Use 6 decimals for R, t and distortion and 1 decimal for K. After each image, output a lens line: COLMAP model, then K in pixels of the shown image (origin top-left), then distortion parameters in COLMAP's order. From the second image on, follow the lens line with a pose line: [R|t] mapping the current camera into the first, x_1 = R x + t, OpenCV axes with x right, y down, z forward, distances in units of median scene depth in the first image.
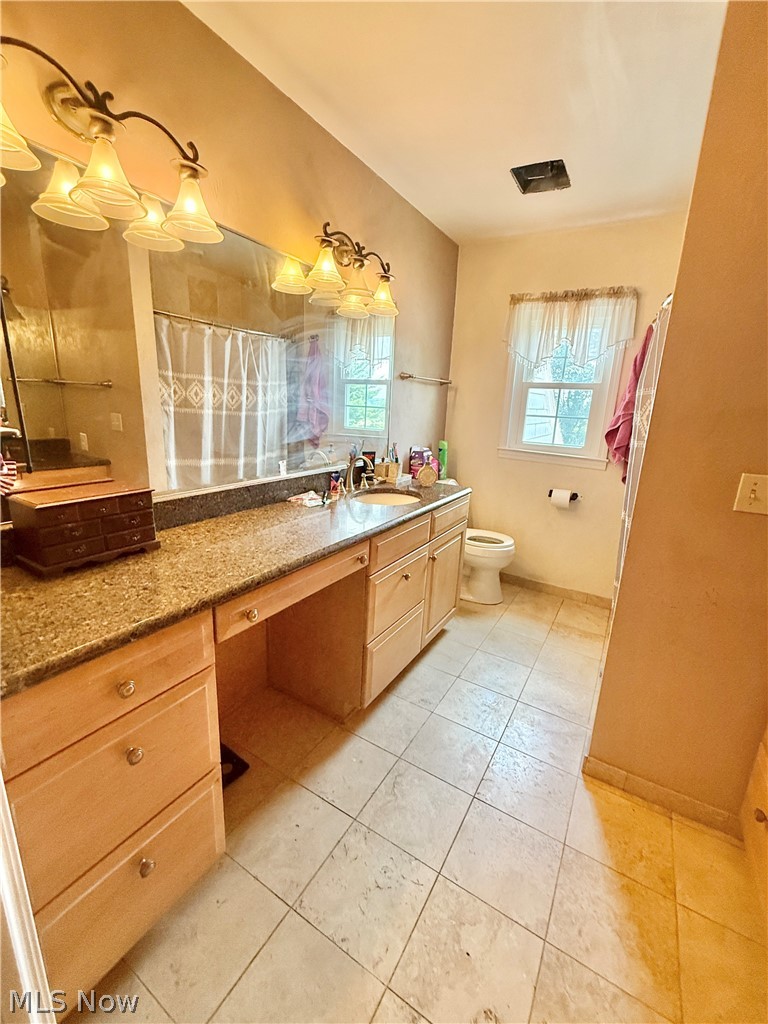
lens RADIAL K [[414.6, 0, 384.0], [0, 414.6, 512.0], [0, 0, 1]] dist [0.001546, 0.000194]
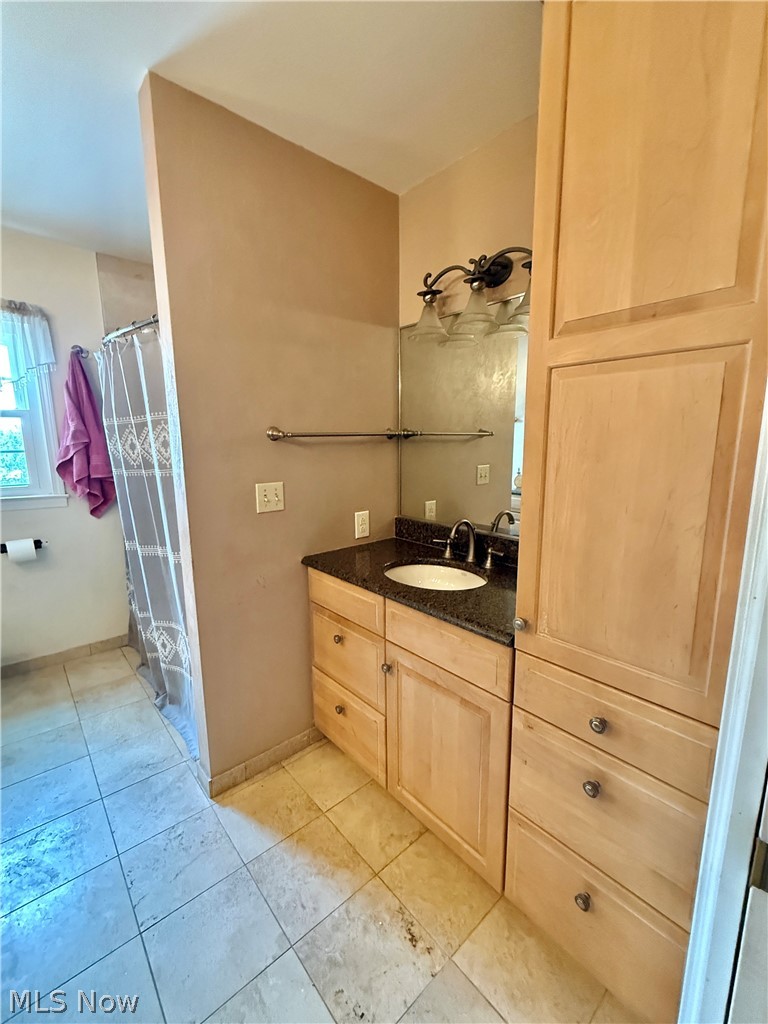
lens RADIAL K [[414.6, 0, 384.0], [0, 414.6, 512.0], [0, 0, 1]] dist [0.001546, 0.000194]
pose [[0.323158, -0.192646, 0.926529, -0.177204], [0.250631, 0.961523, 0.112506, -0.041038], [-0.912553, 0.195860, 0.359007, 0.128867]]
